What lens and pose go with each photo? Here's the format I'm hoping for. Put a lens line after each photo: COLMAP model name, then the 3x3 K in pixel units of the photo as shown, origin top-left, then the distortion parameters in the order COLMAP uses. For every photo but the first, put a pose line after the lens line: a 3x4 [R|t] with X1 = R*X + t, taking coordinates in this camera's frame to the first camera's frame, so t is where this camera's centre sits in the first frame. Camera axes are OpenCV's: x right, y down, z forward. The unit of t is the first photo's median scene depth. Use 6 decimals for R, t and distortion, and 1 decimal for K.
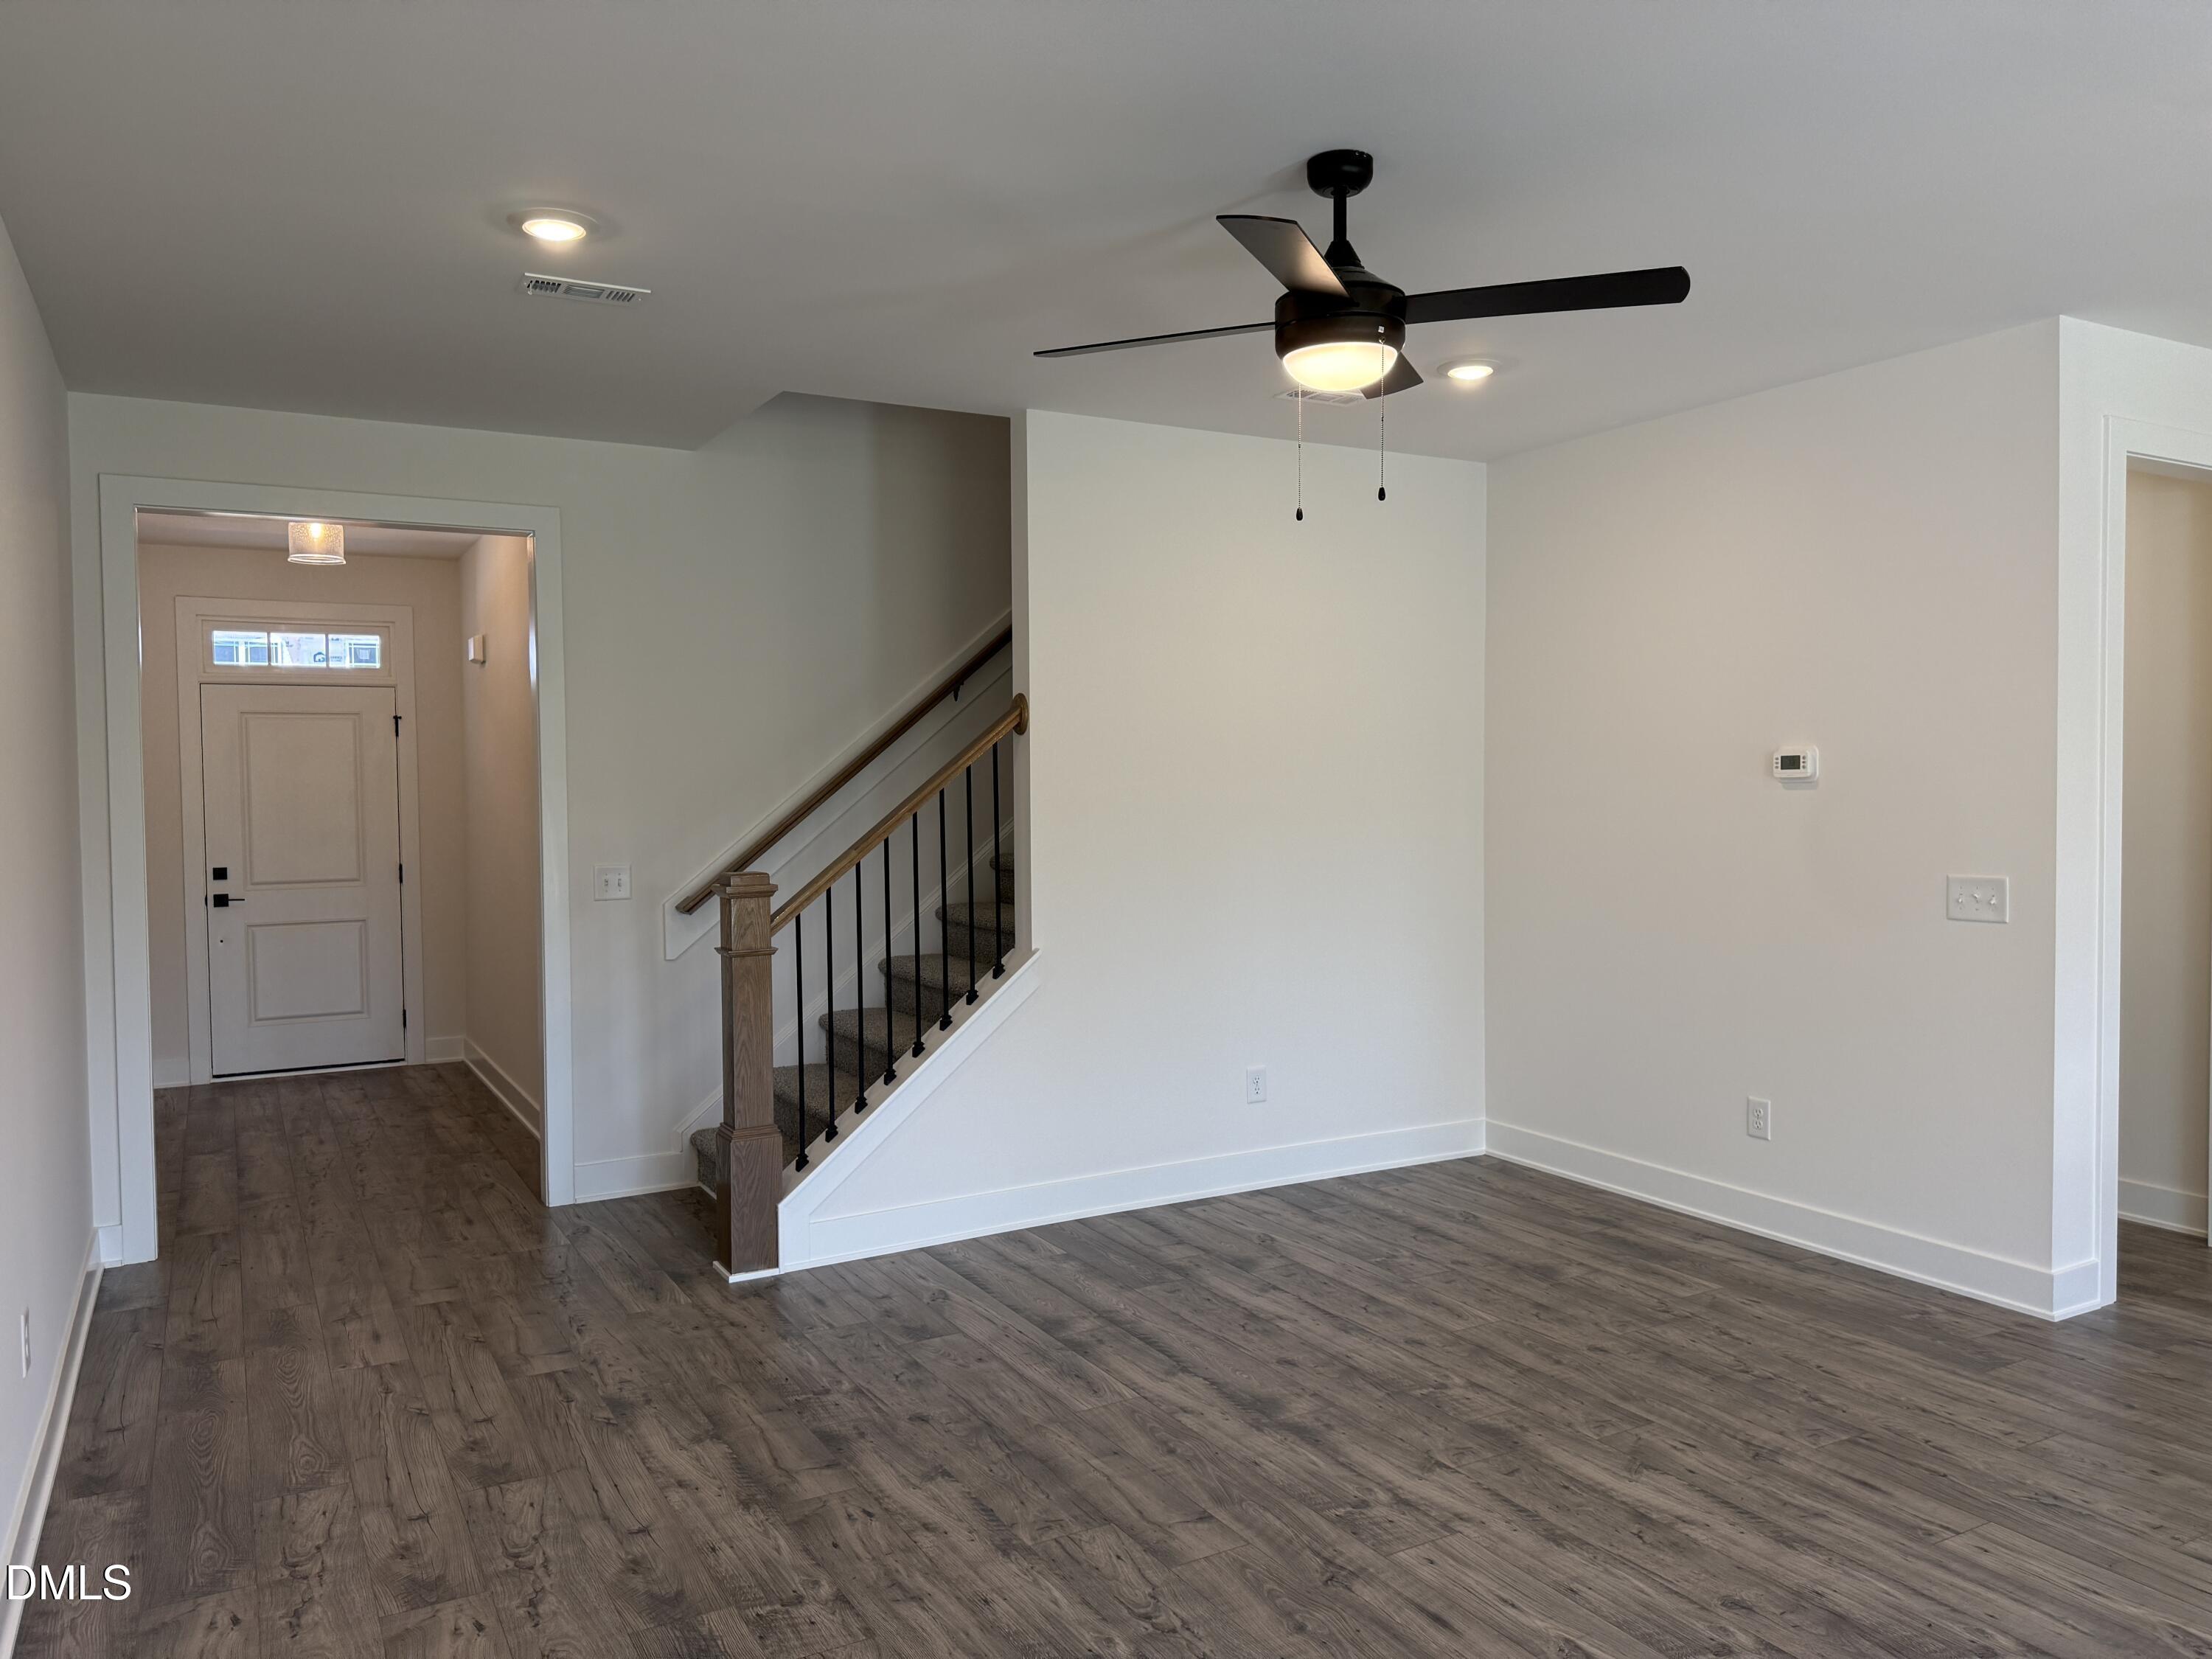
lens RADIAL K [[1573.0, 0, 1107.0], [0, 1573.0, 830.1], [0, 0, 1]] dist [0.009986, -0.006926]
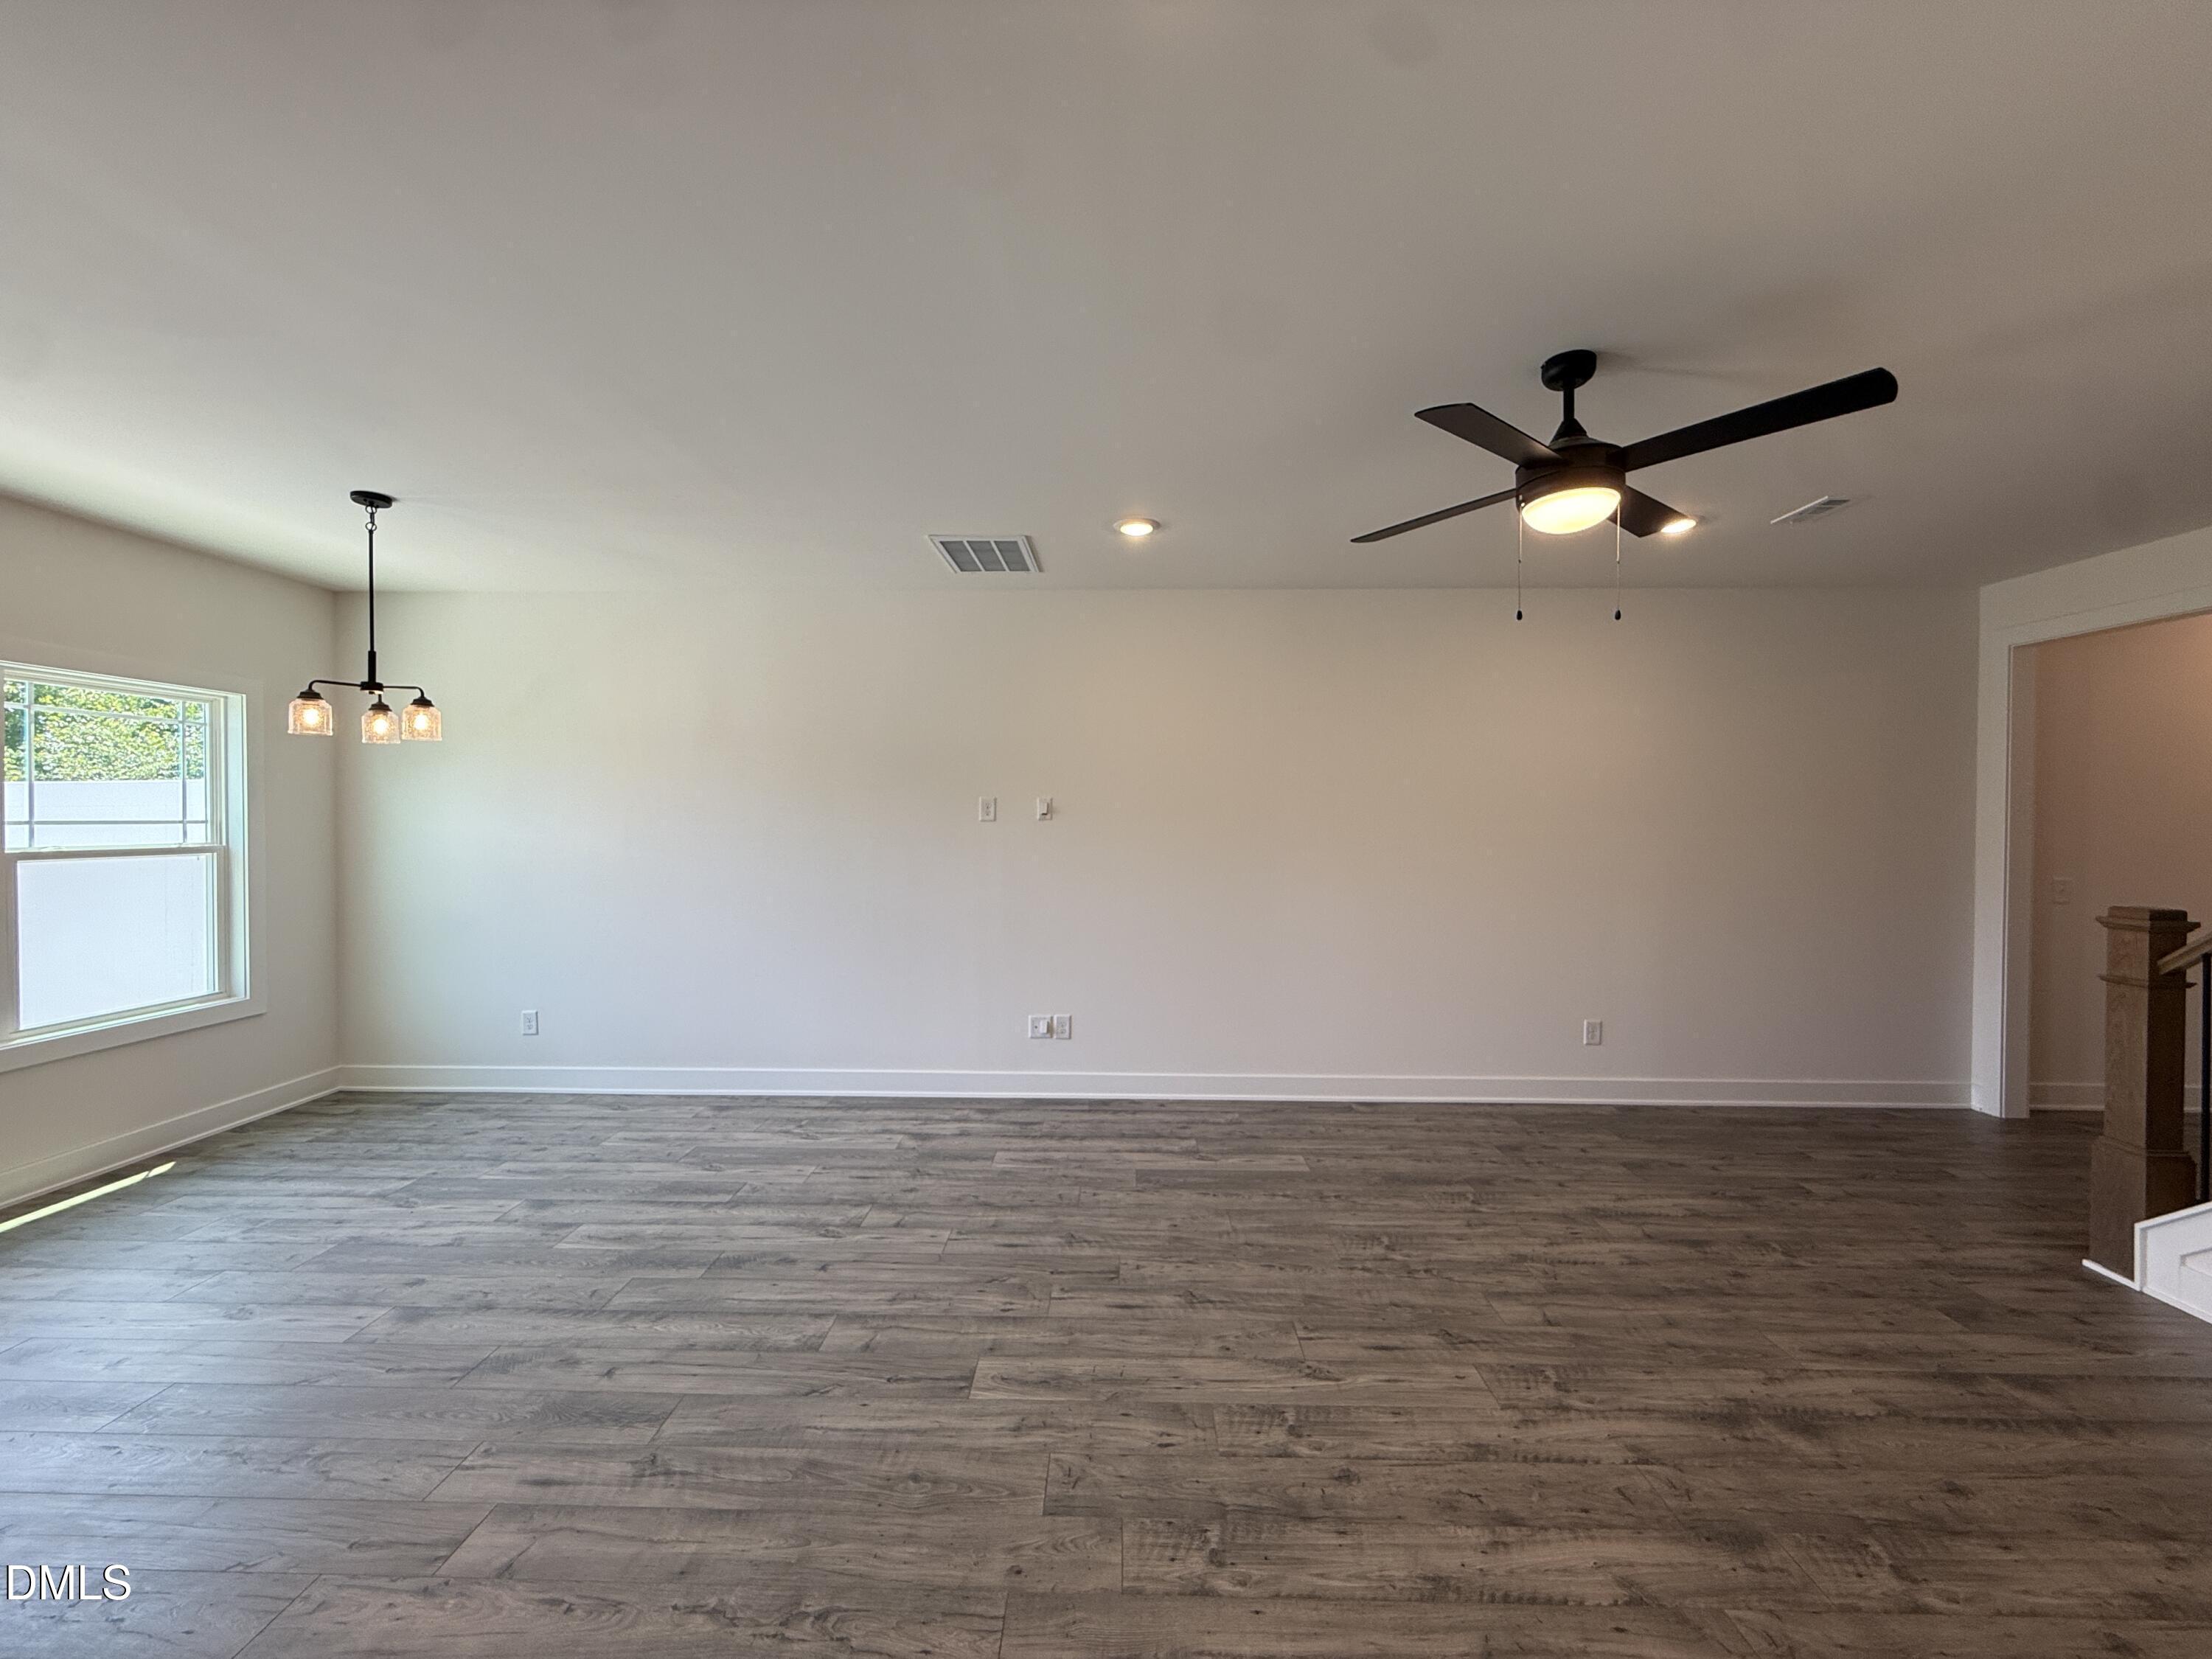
lens RADIAL K [[888.1, 0, 1104.6], [0, 888.1, 828.5], [0, 0, 1]] dist [0.000160, 0.000032]
pose [[-0.510349, 0.019504, -0.859746, 0.546811], [-0.026182, 0.998927, 0.038203, -0.026256], [0.859569, 0.042006, -0.509291, 0.582303]]
